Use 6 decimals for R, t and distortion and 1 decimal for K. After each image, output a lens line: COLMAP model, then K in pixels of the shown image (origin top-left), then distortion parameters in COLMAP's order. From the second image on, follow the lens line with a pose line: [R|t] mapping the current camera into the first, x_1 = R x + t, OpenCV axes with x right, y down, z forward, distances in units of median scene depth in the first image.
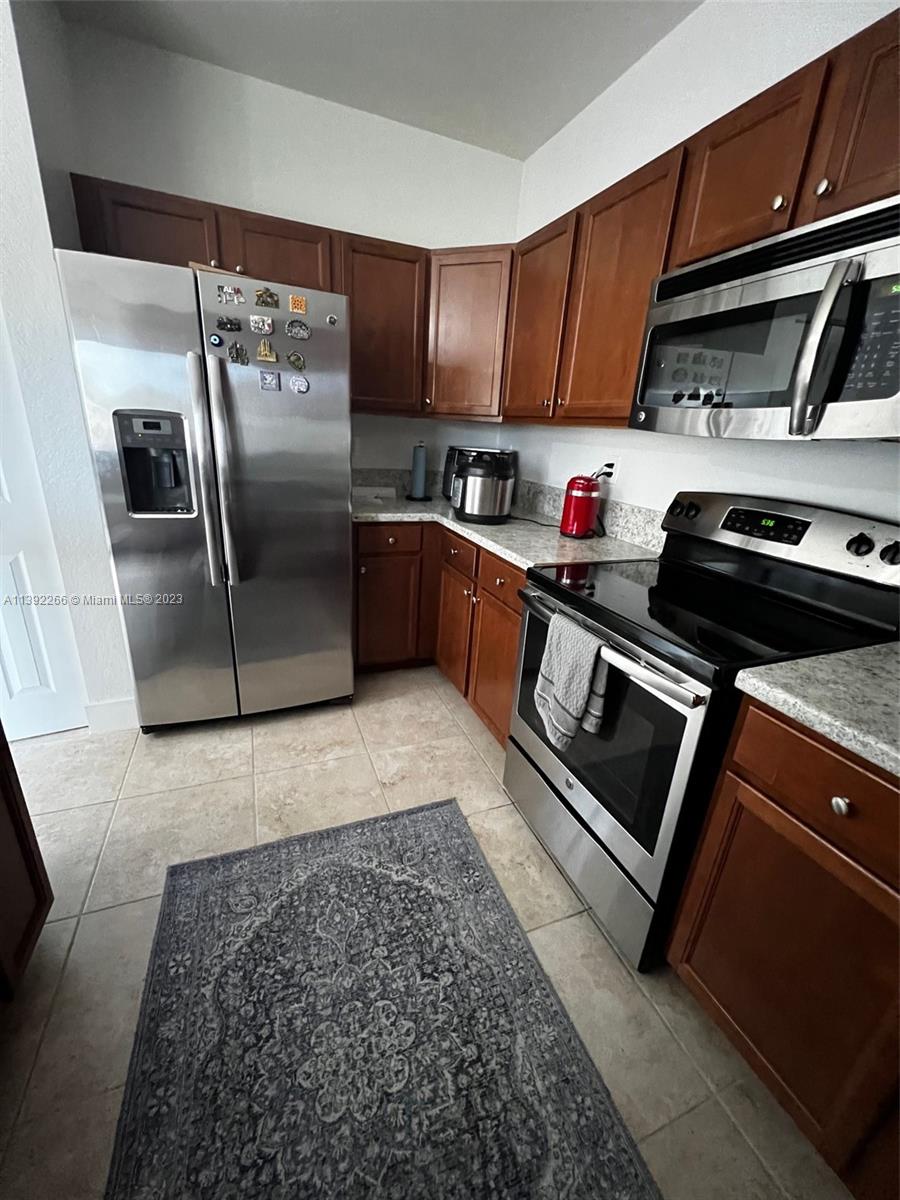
lens RADIAL K [[482.0, 0, 449.7], [0, 482.0, 600.8], [0, 0, 1]] dist [-0.002396, 0.000729]
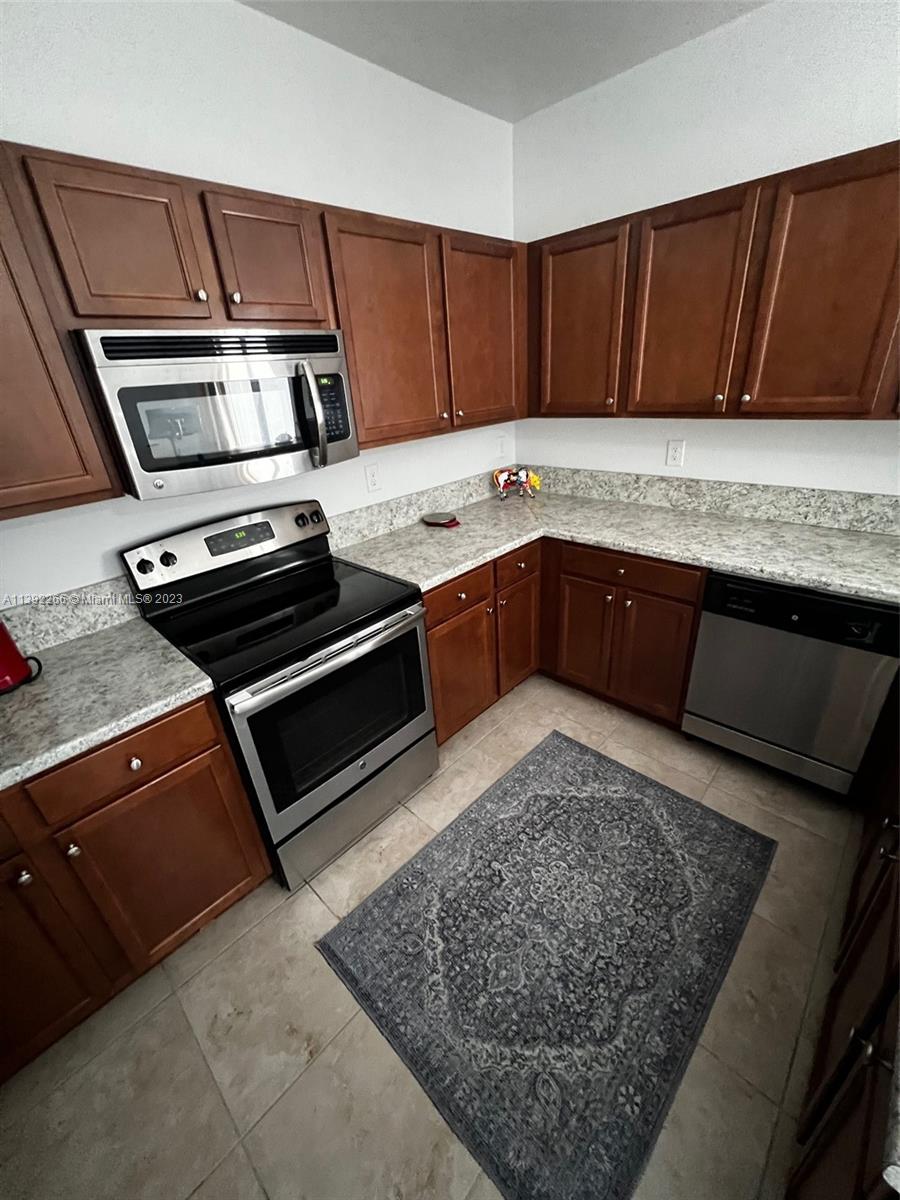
lens RADIAL K [[482.0, 0, 451.2], [0, 482.0, 601.3], [0, 0, 1]] dist [-0.002396, 0.000729]
pose [[-0.417403, -0.420791, 0.805425, -0.743594], [0.344398, 0.746955, 0.568724, -0.623243], [-0.840931, 0.514774, -0.166862, 0.922723]]
